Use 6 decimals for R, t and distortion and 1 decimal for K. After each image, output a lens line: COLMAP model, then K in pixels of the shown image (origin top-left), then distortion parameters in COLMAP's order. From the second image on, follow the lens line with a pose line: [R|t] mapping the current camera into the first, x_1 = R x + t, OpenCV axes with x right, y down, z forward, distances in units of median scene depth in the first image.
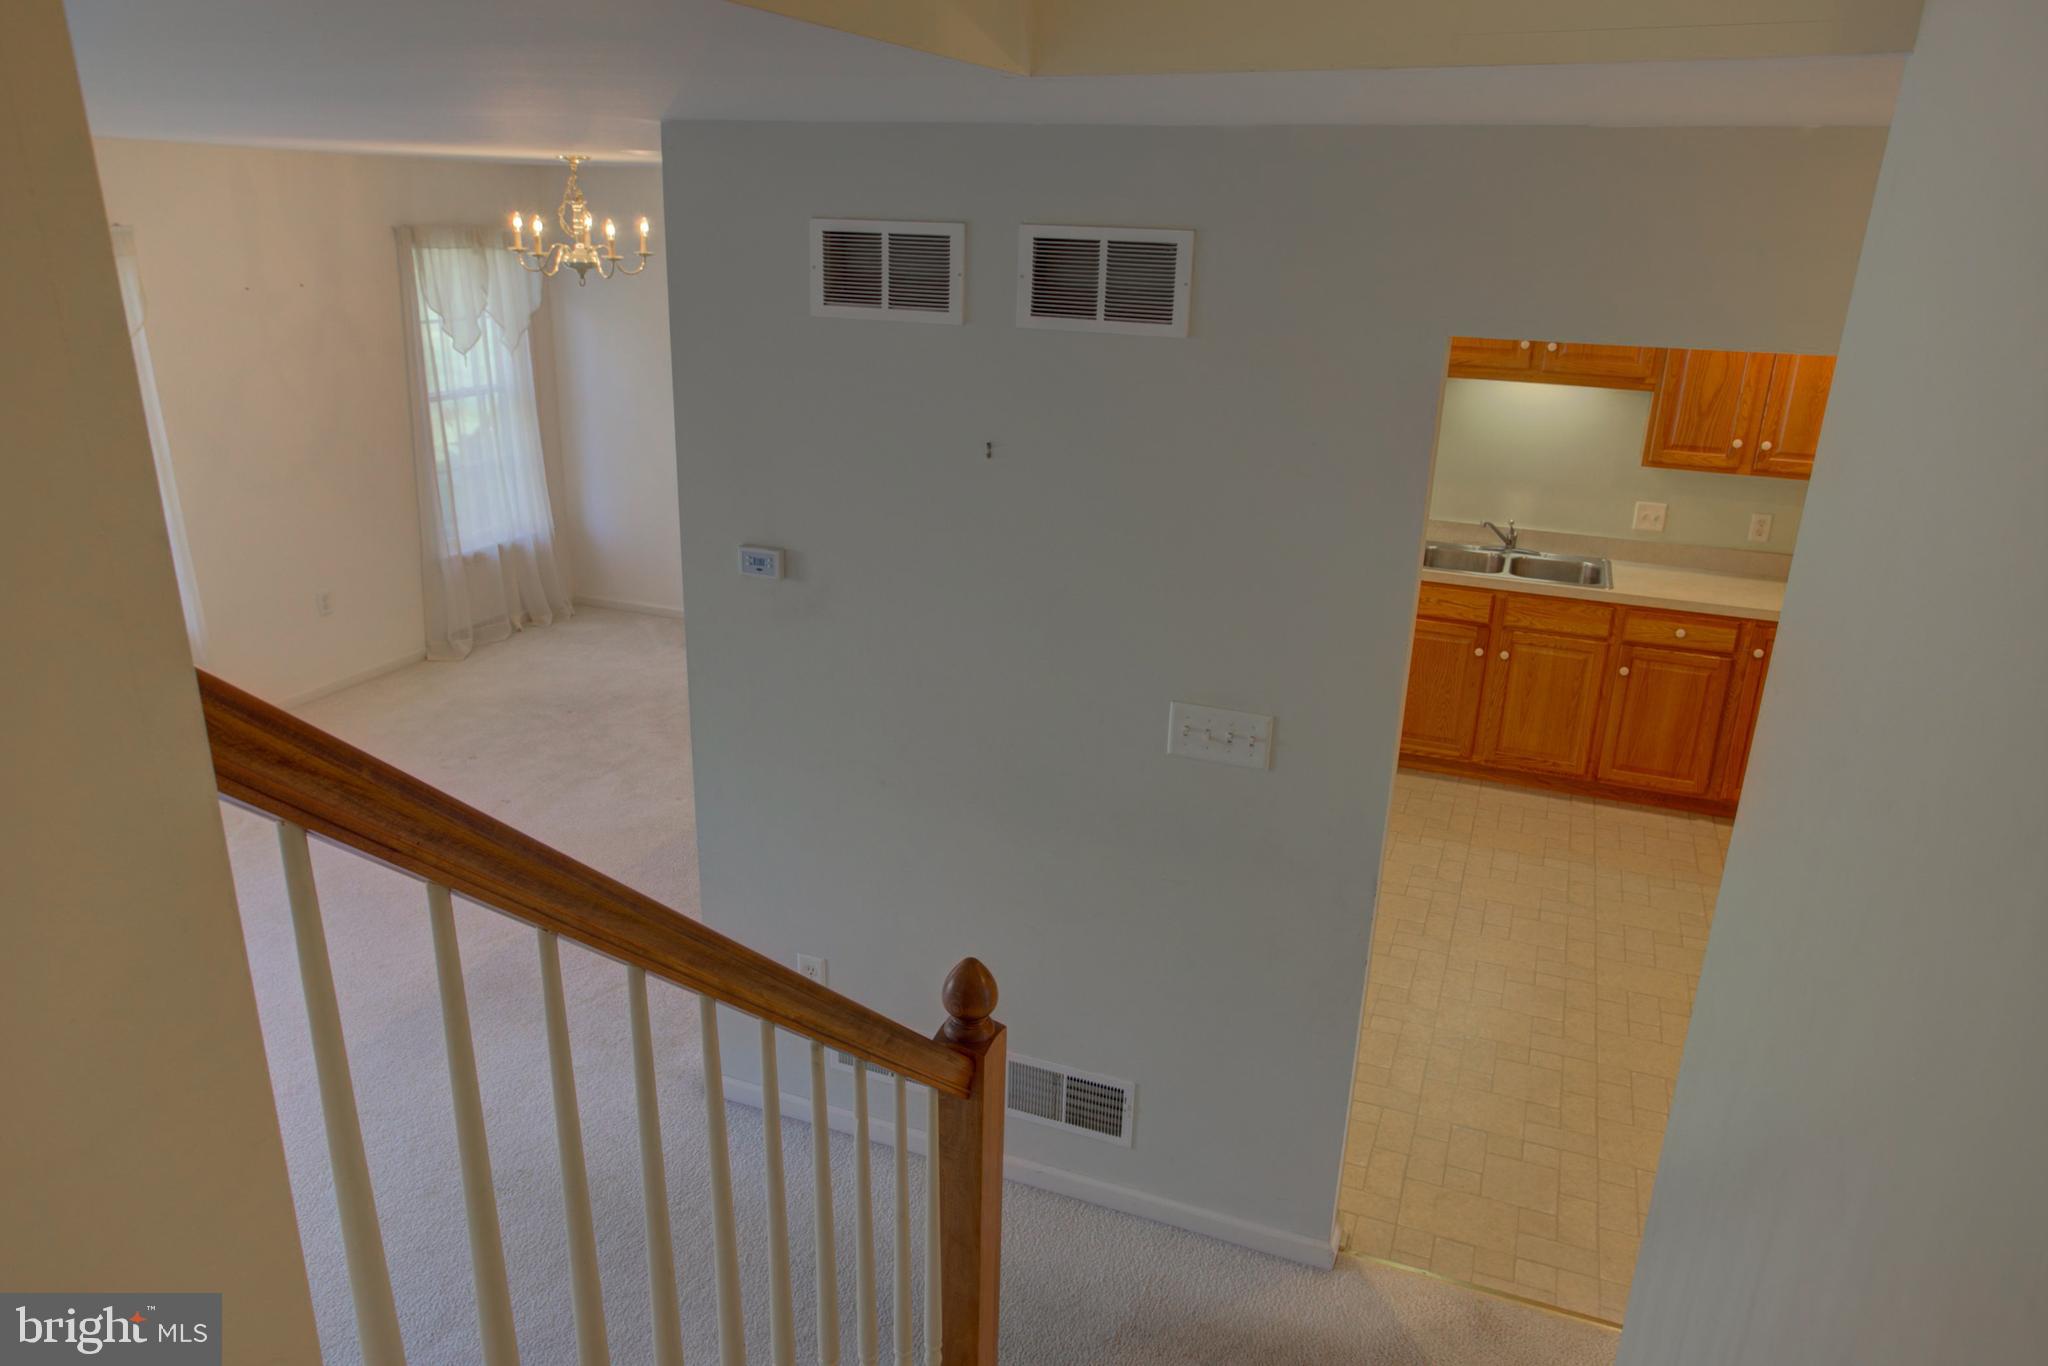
lens RADIAL K [[1340.1, 0, 1041.0], [0, 1340.1, 683.8], [0, 0, 1]] dist [-0.014027, 0.014661]
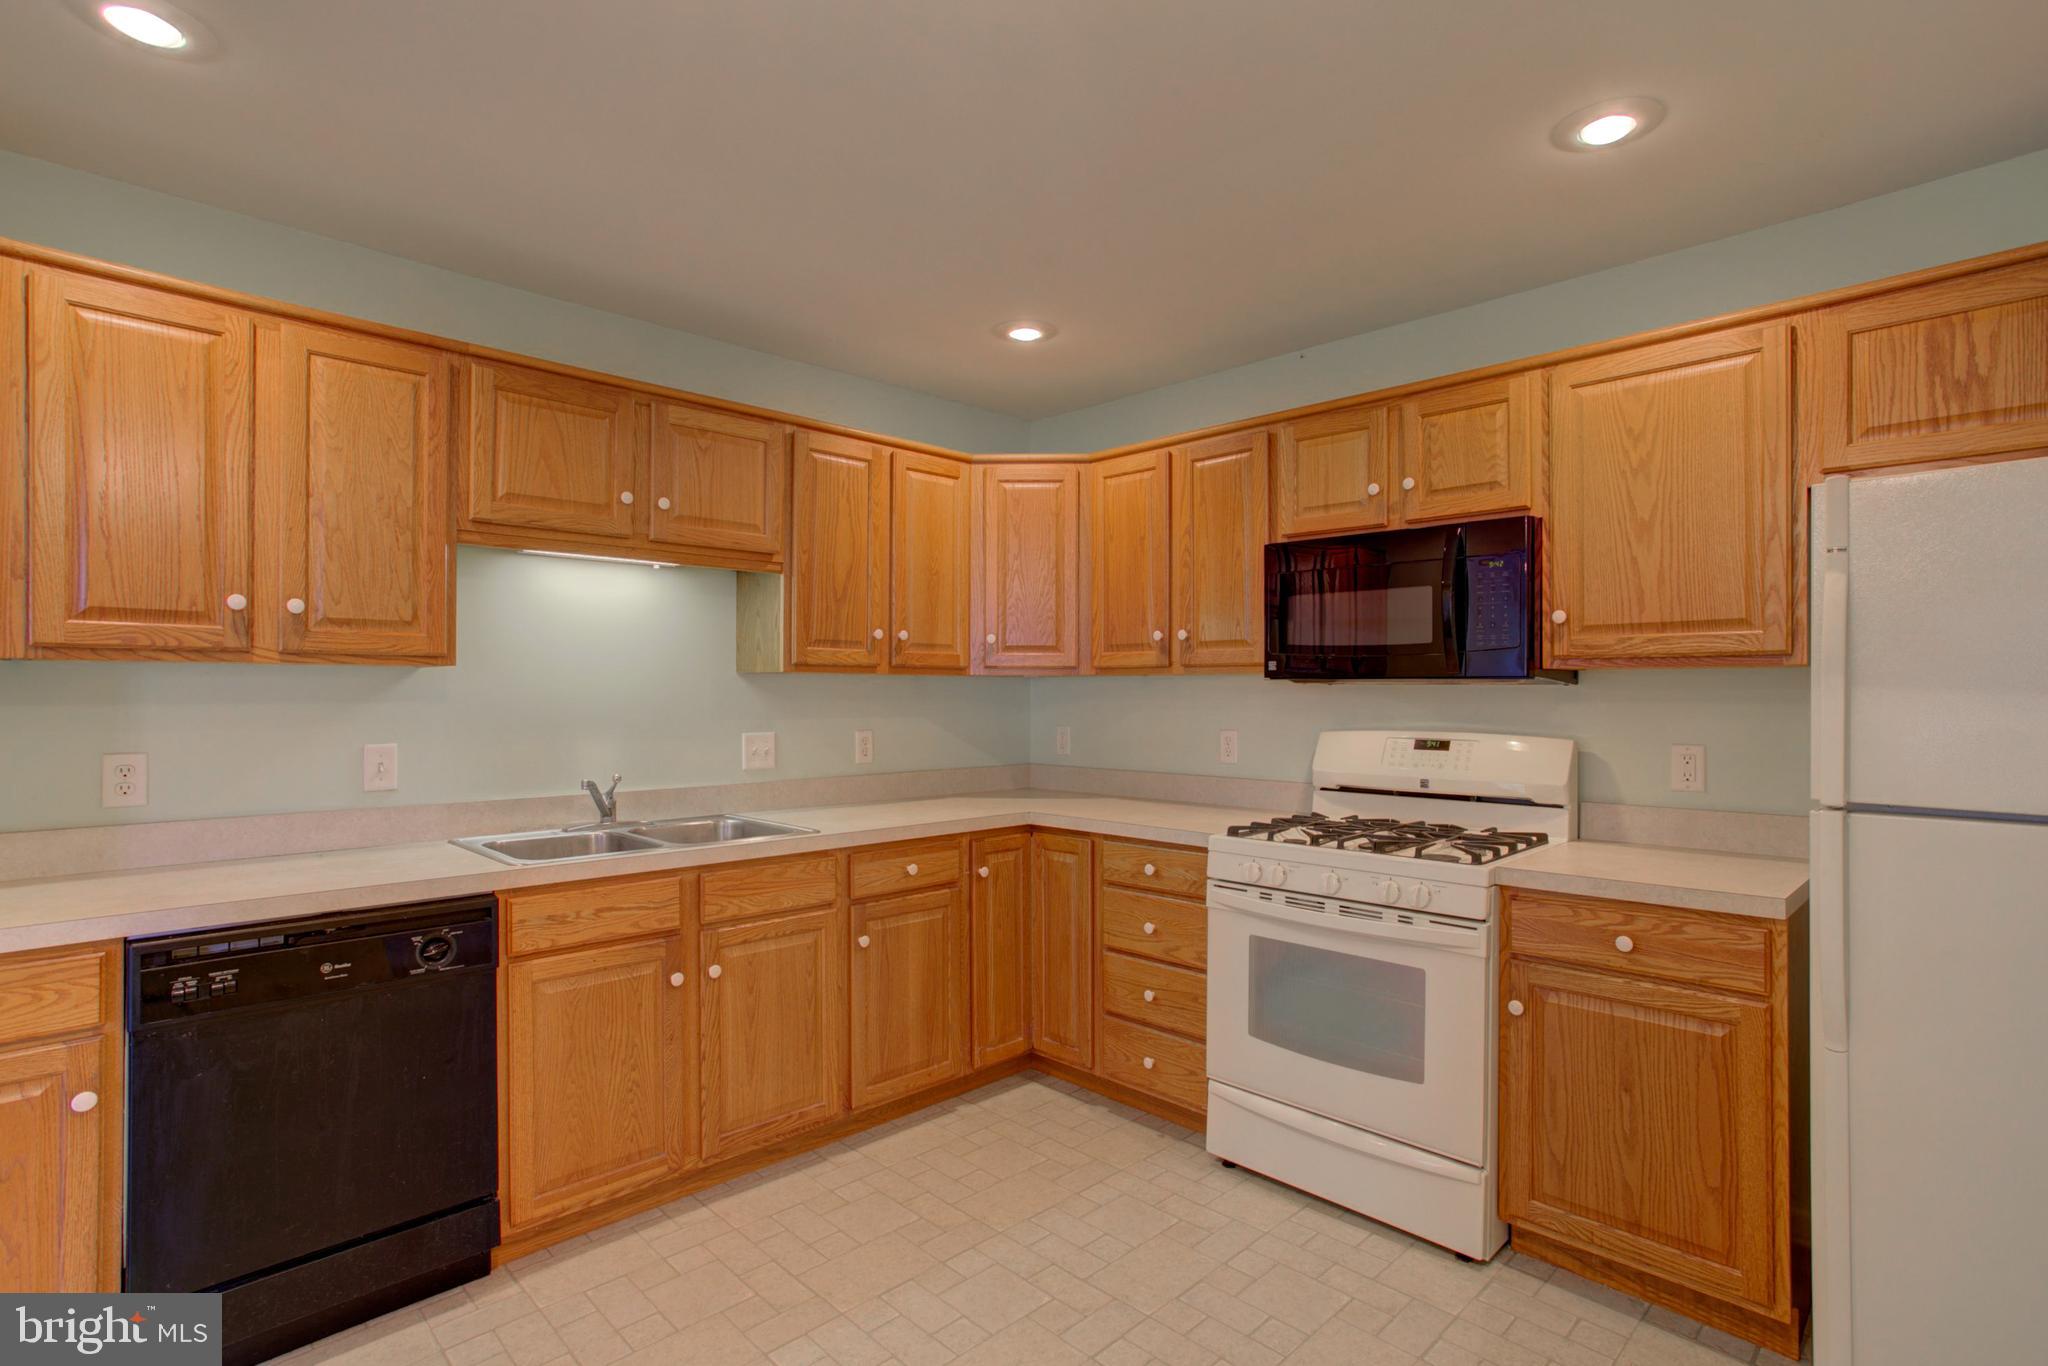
lens RADIAL K [[1011.8, 0, 1021.1], [0, 1011.8, 690.7], [0, 0, 1]] dist [-0.041588, 0.021180]
pose [[0.411398, -0.026615, 0.911067, -0.010074], [0.309583, 0.944228, -0.112210, -0.048210], [-0.857269, 0.328214, 0.396693, 0.665536]]
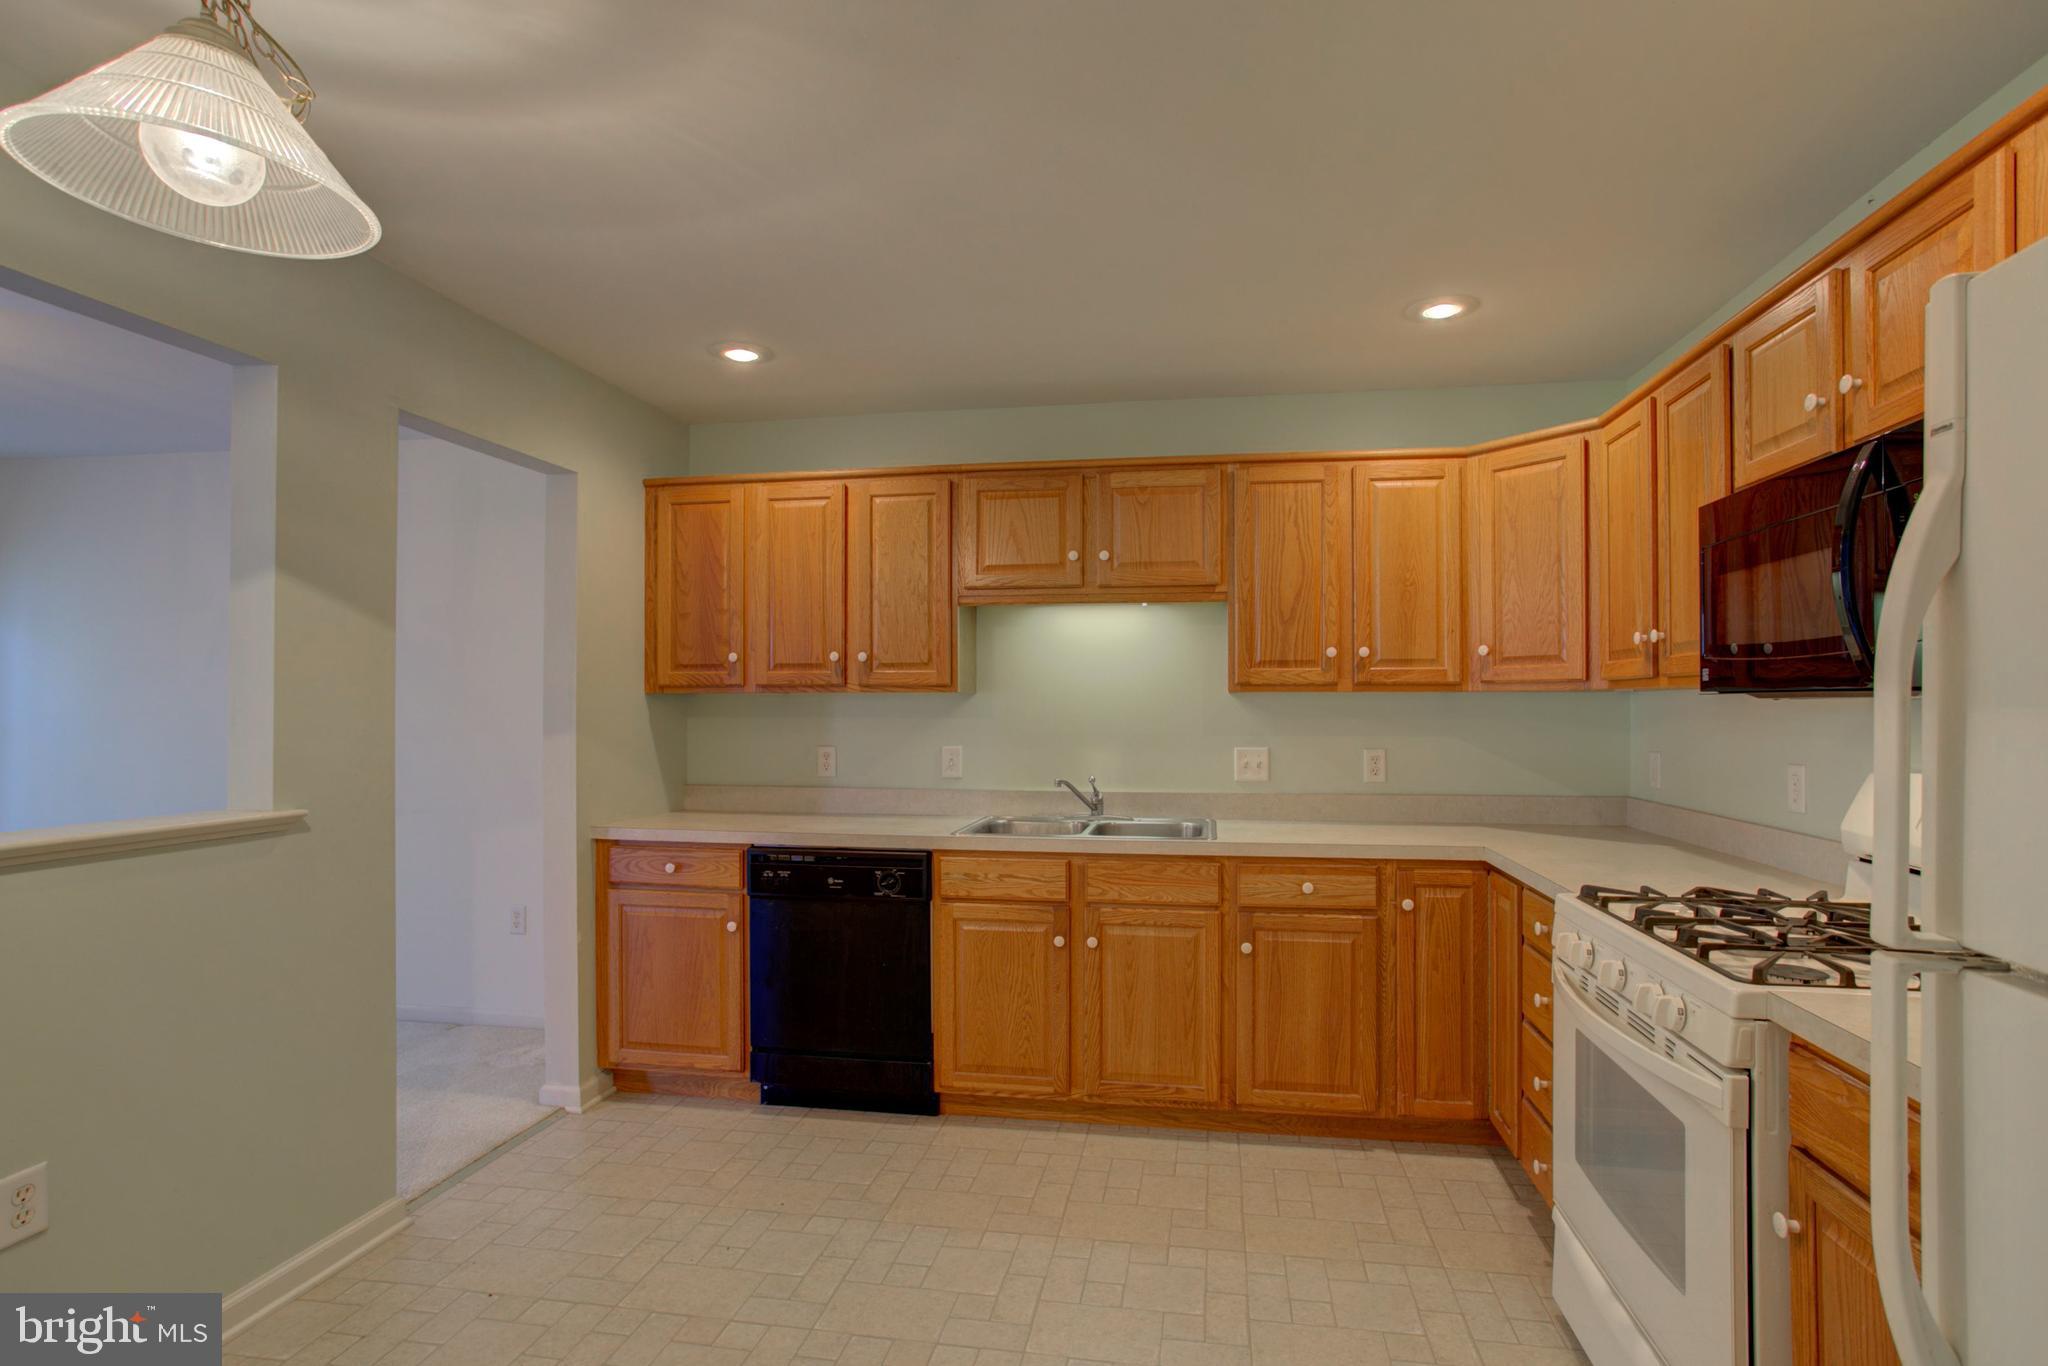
lens RADIAL K [[1011.8, 0, 1045.0], [0, 1011.8, 704.1], [0, 0, 1]] dist [-0.041588, 0.021180]
pose [[0.978670, -0.028206, 0.203495, 0.214300], [0.093406, 0.943320, -0.318469, 0.030068], [-0.182978, 0.330683, 0.925834, 0.452873]]
